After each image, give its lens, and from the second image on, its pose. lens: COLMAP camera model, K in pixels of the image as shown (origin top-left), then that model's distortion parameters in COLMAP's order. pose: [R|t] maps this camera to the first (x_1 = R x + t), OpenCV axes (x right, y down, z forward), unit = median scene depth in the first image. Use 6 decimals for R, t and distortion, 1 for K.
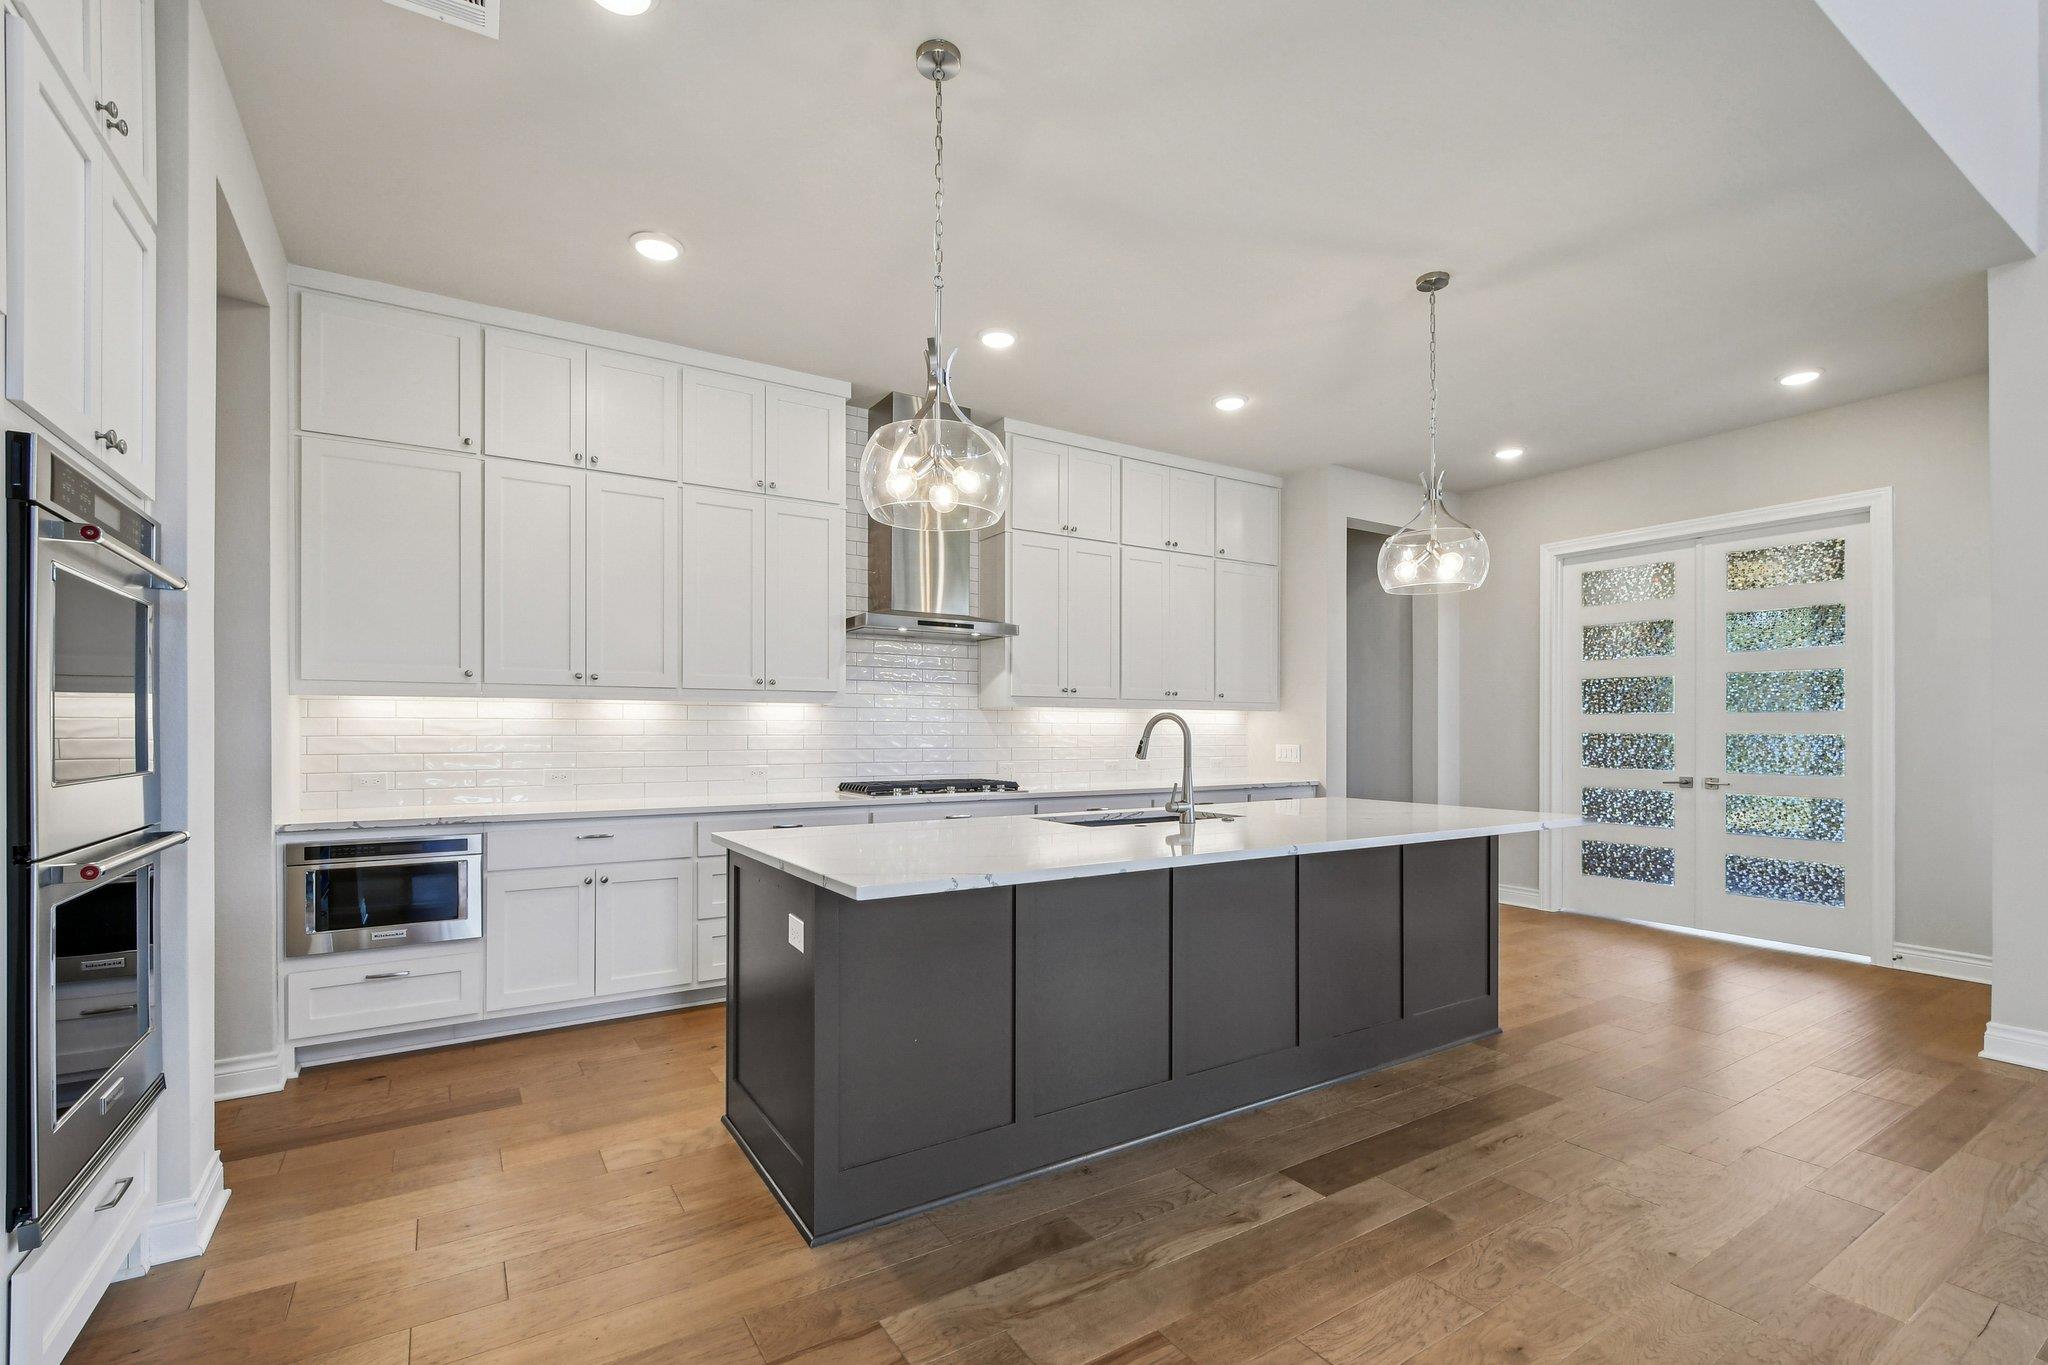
lens RADIAL K [[903.8, 0, 1016.7], [0, 903.8, 721.9], [0, 0, 1]] dist [-0.003780, -0.000633]
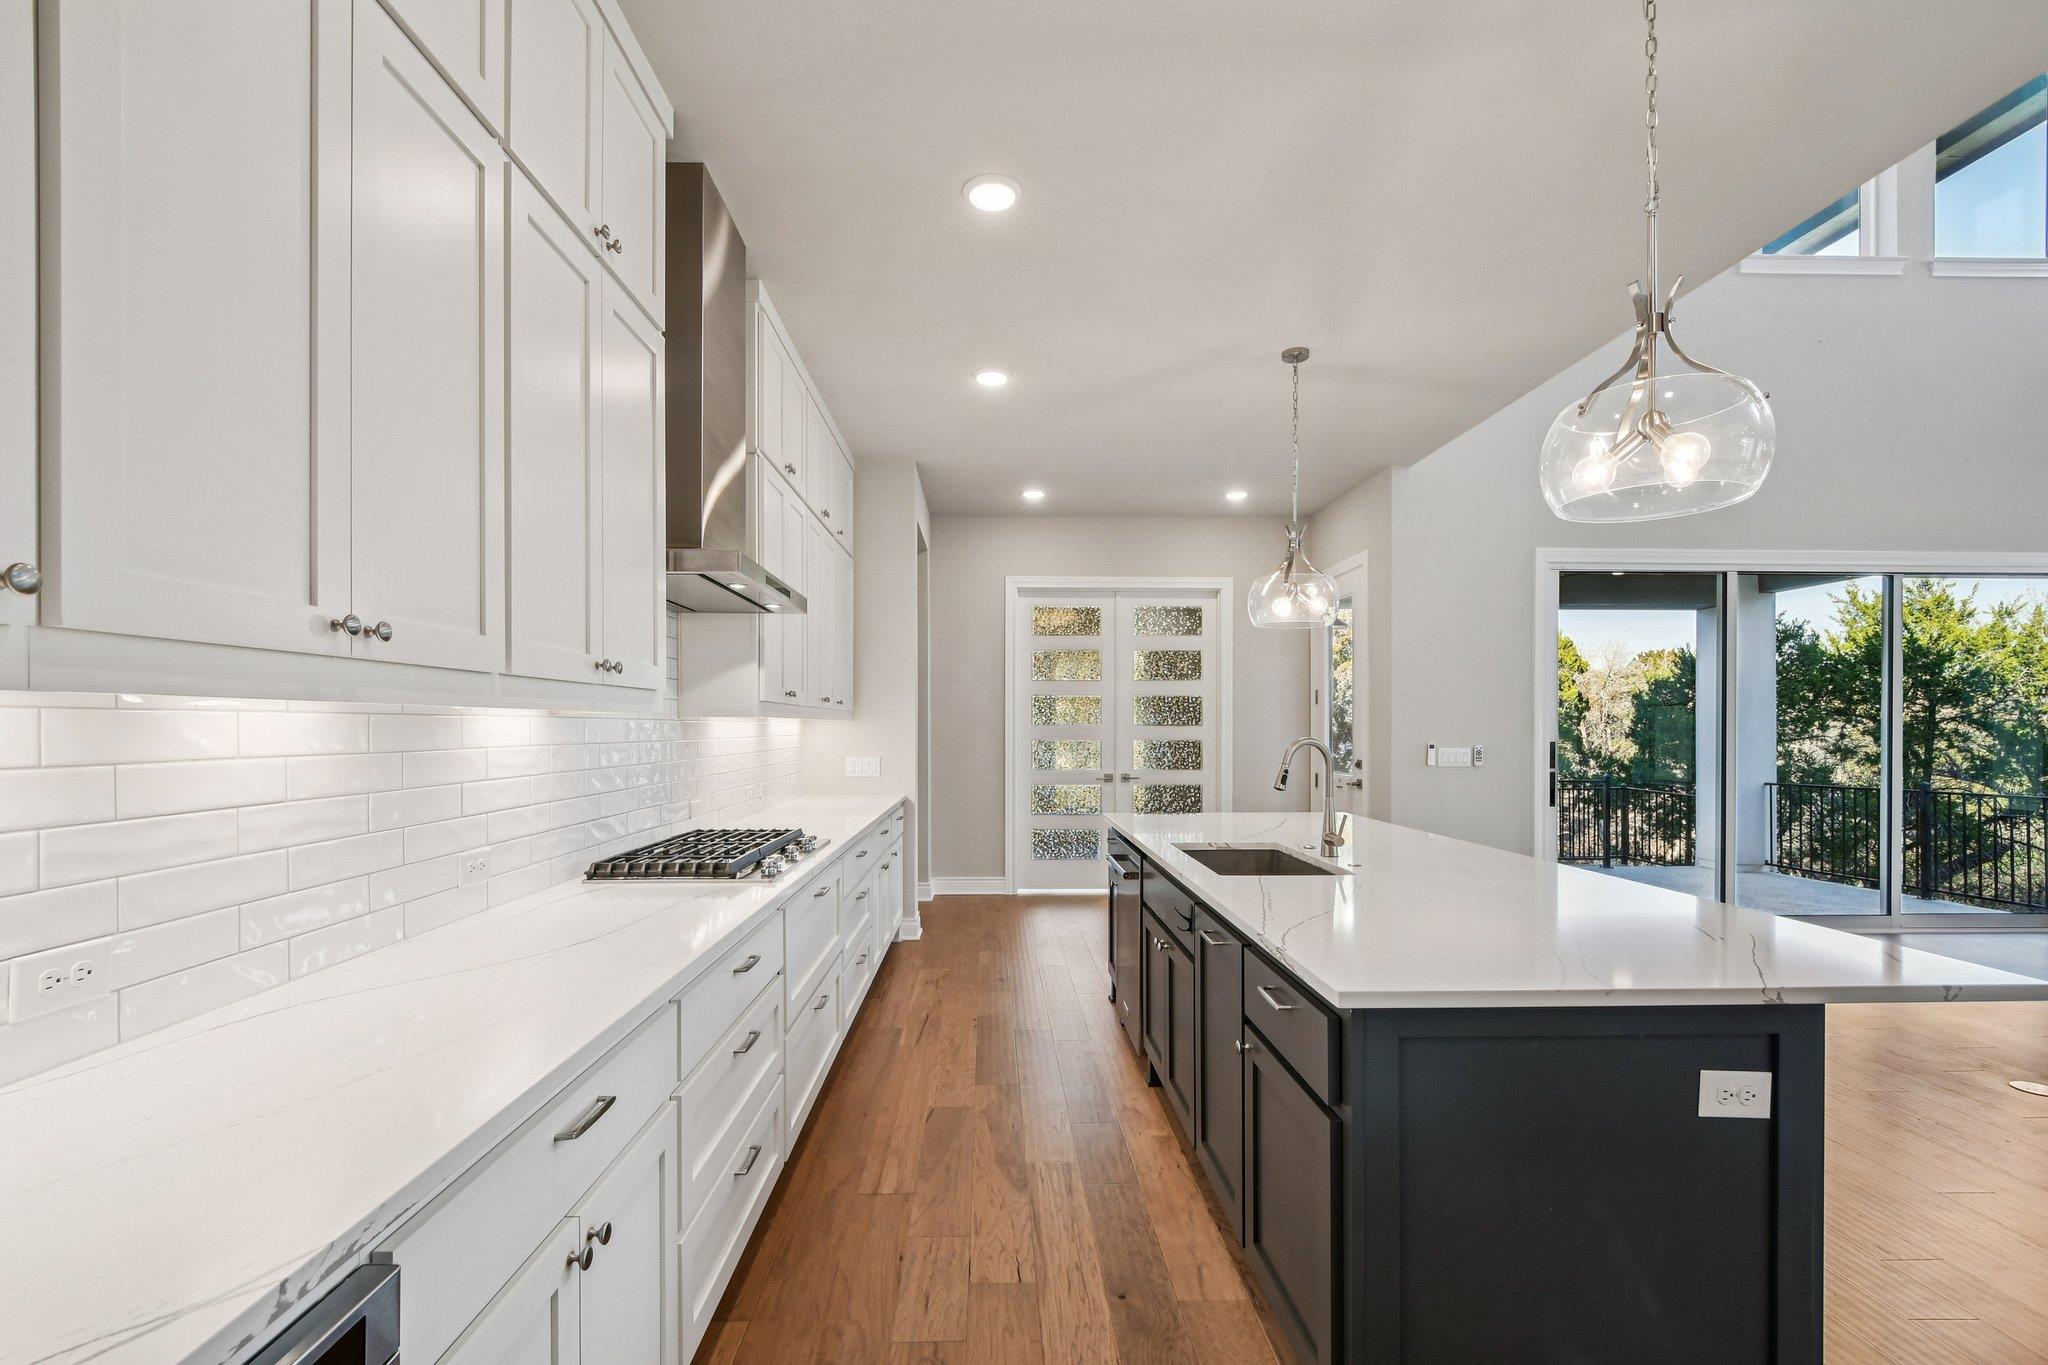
lens RADIAL K [[903.8, 0, 1016.7], [0, 903.8, 721.9], [0, 0, 1]] dist [-0.003780, -0.000633]
pose [[0.504262, 0.000023, 0.863550, -0.529203], [-0.001986, 0.999997, 0.001133, -0.015949], [-0.863548, -0.002286, 0.504261, 0.522627]]
